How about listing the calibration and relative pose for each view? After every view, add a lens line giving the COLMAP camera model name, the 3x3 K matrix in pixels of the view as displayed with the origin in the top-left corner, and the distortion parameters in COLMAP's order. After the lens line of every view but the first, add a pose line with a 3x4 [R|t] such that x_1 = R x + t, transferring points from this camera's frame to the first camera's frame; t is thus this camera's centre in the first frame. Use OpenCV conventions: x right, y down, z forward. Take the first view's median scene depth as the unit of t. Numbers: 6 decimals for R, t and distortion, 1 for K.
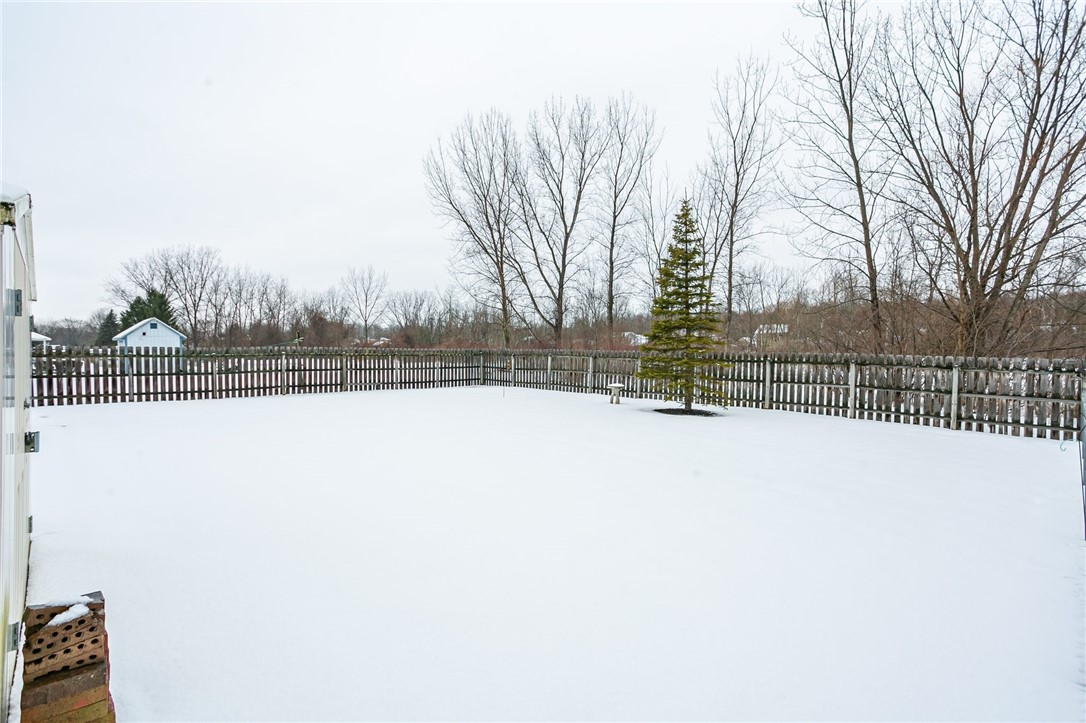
lens RADIAL K [[521.9, 0, 541.5], [0, 521.9, 351.6], [0, 0, 1]] dist [-0.002602, 0.003496]
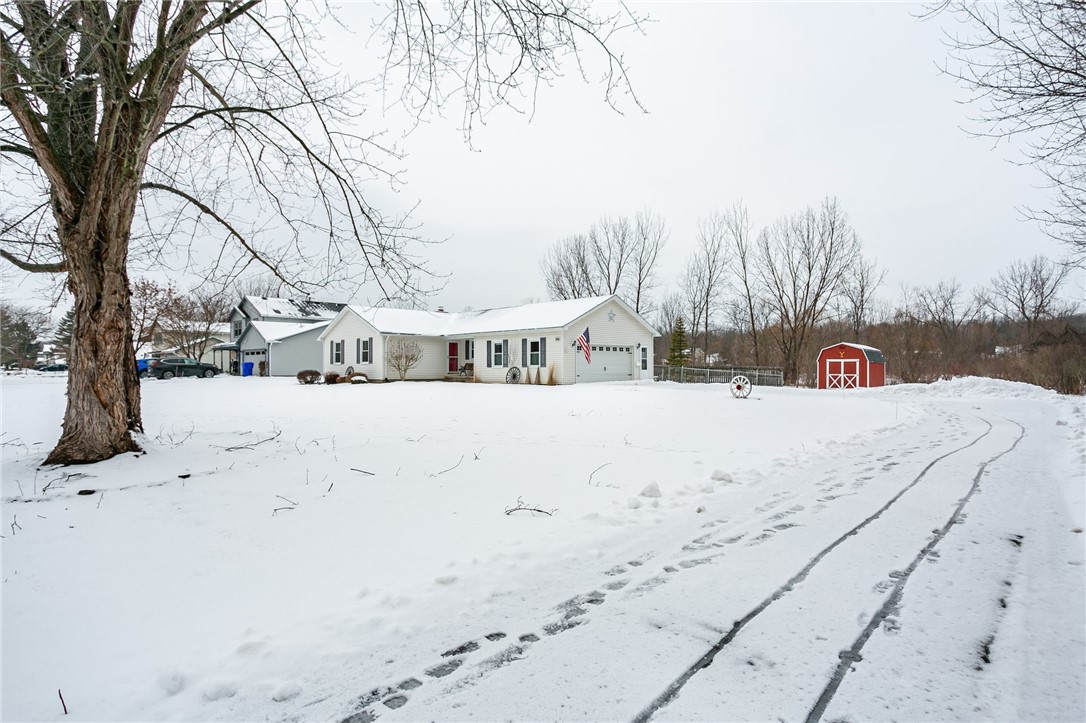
lens RADIAL K [[579.2, 0, 534.7], [0, 579.2, 363.2], [0, 0, 1]] dist [-0.003045, -0.000704]
pose [[0.999955, 0.005019, 0.008100, -0.214066], [-0.004919, 0.999912, -0.012315, 0.013081], [-0.008161, 0.012275, 0.999891, -0.847815]]
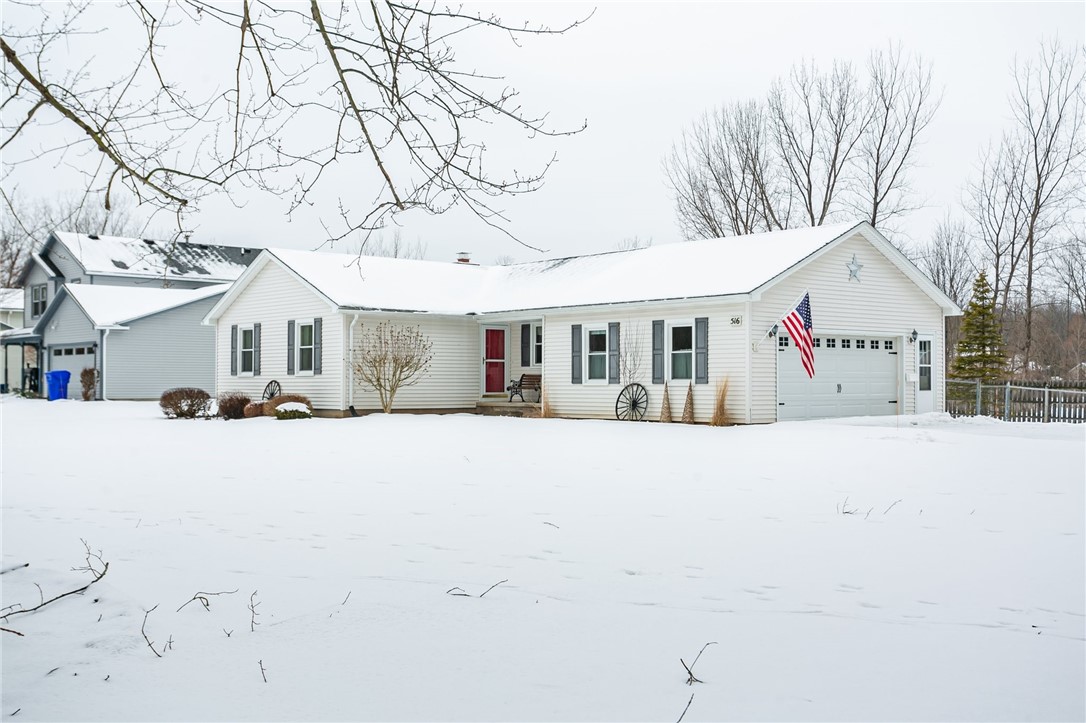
lens RADIAL K [[1166.9, 0, 553.8], [0, 1166.9, 367.9], [0, 0, 1]] dist [0.060699, 0.000000]
pose [[0.998184, 0.007687, -0.059750, -0.240136], [-0.008651, 0.999836, -0.015898, 0.011049], [0.059618, 0.016386, 0.998087, -0.779026]]
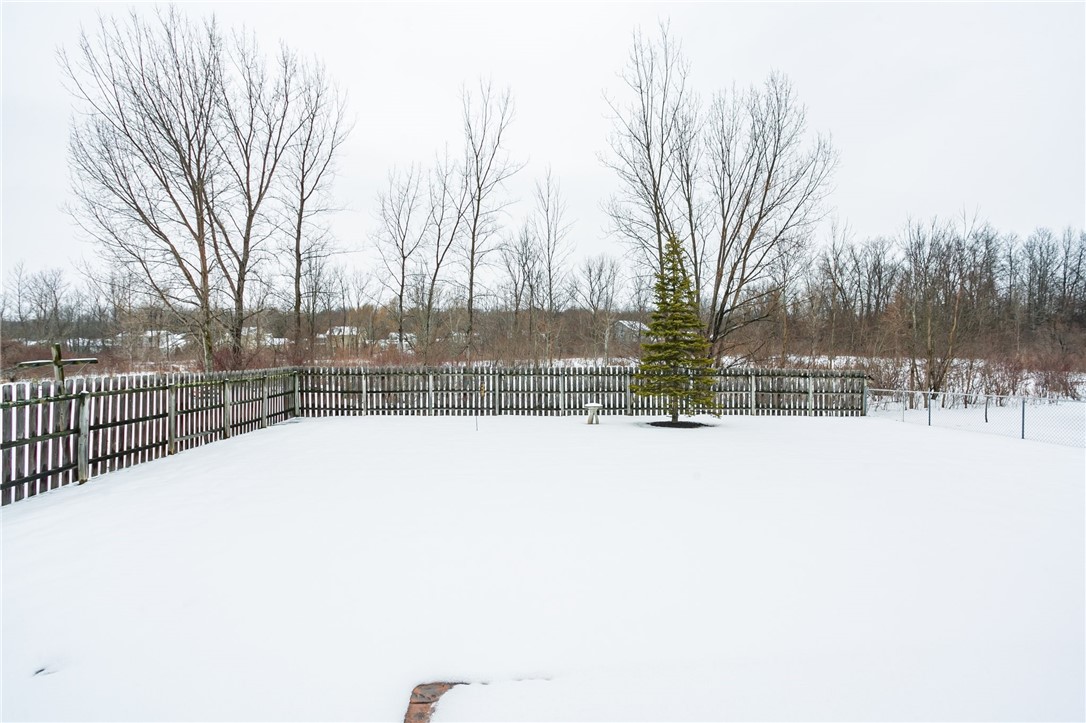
lens RADIAL K [[521.9, 0, 524.8], [0, 521.9, 367.8], [0, 0, 1]] dist [-0.002602, 0.003496]
pose [[0.674991, -0.035536, 0.736970, -0.271386], [0.007969, 0.999132, 0.040878, -0.019280], [-0.737783, -0.021720, 0.674689, 0.168729]]
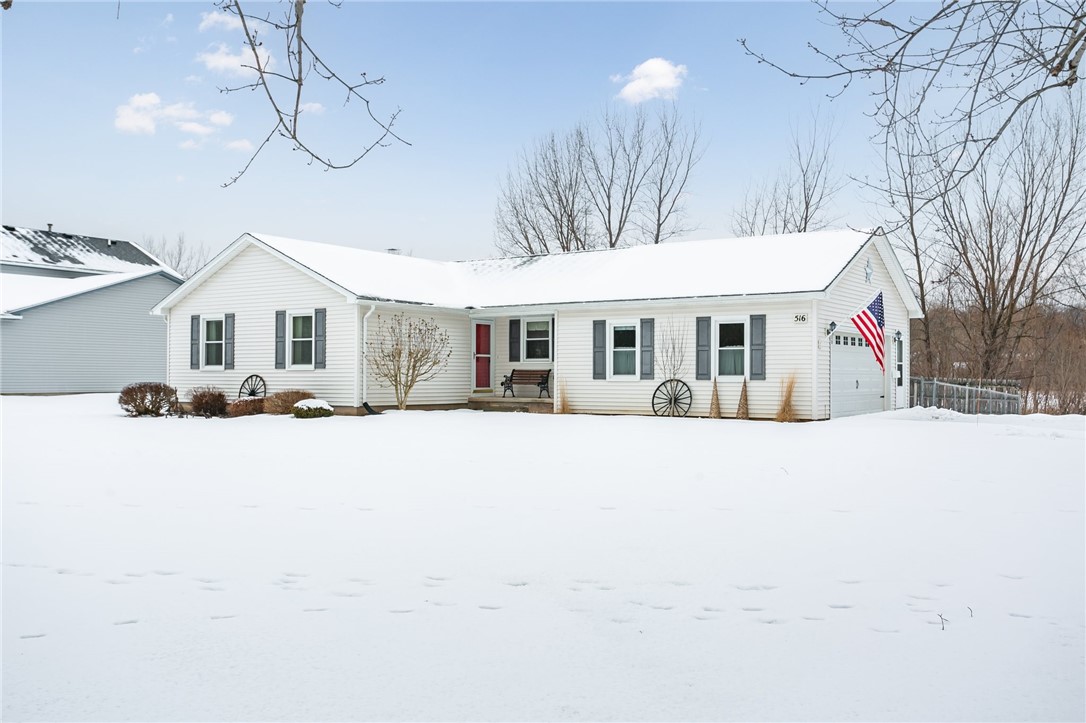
lens RADIAL K [[983.5, 0, 536.1], [0, 983.5, 364.4], [0, 0, 1]] dist [0.033727, 0.000000]
pose [[0.980617, 0.013591, 0.195465, -0.421327], [-0.010413, 0.999796, -0.017280, 0.010859], [-0.195660, 0.014910, 0.980558, -0.647789]]
